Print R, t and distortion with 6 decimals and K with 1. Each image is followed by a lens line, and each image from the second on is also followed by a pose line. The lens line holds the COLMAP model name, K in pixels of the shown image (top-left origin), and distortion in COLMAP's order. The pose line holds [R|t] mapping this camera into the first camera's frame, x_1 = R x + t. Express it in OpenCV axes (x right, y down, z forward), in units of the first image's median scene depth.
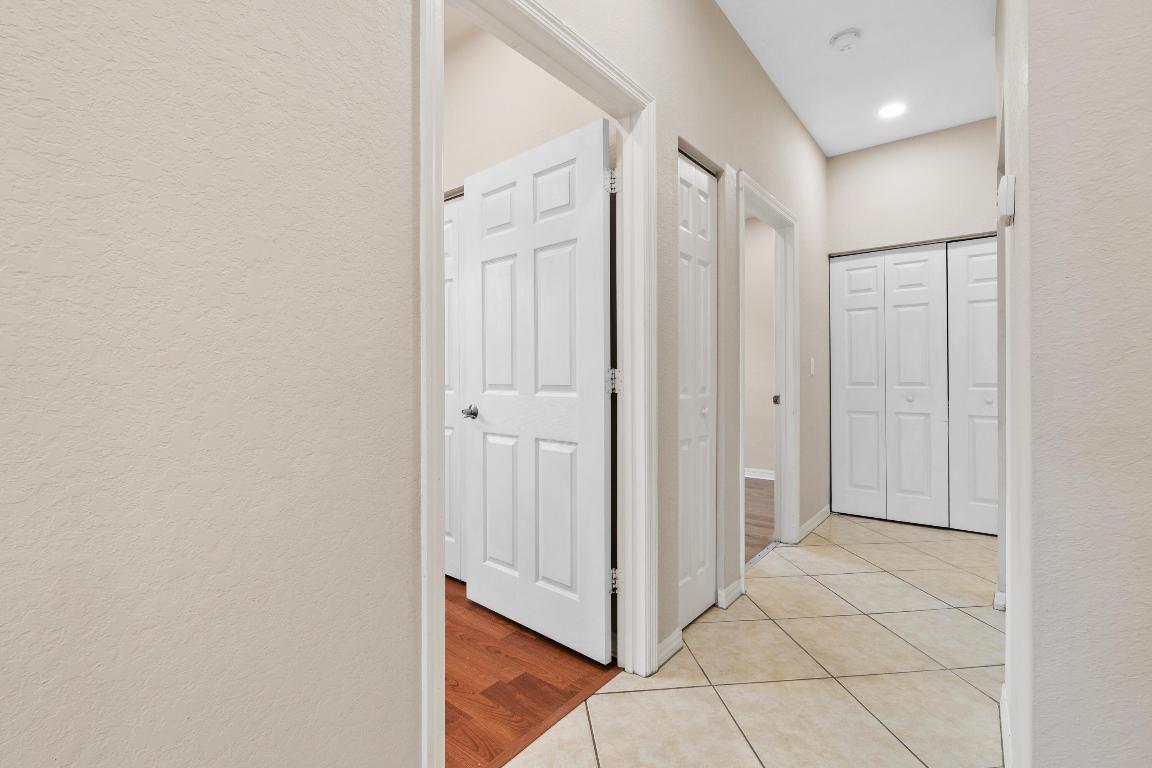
lens RADIAL K [[511.7, 0, 576.0], [0, 511.7, 384.0], [0, 0, 1]] dist [-0.003356, -0.000339]
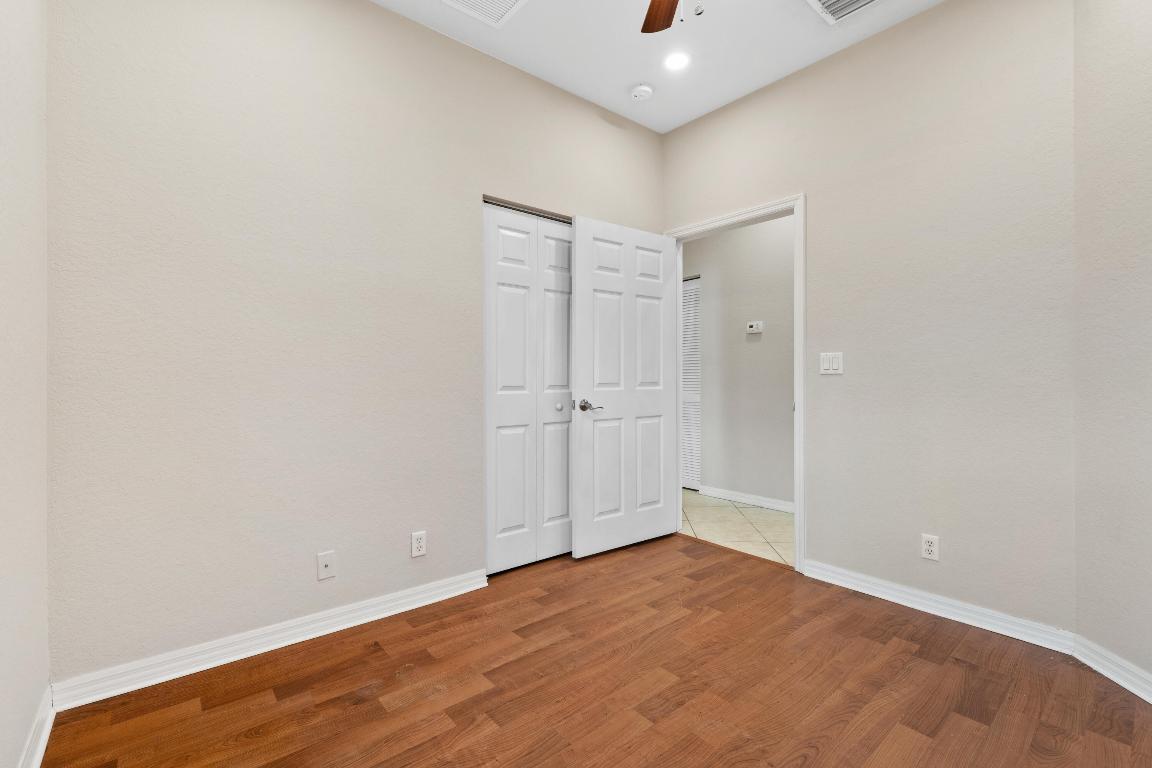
lens RADIAL K [[512.4, 0, 576.0], [0, 512.4, 384.0], [0, 0, 1]] dist [-0.000150, -0.000009]
pose [[0.185907, -0.010245, 0.982514, -1.560005], [0.013517, 0.999878, 0.007869, -0.008859], [-0.982474, 0.011818, 0.186023, 0.851744]]
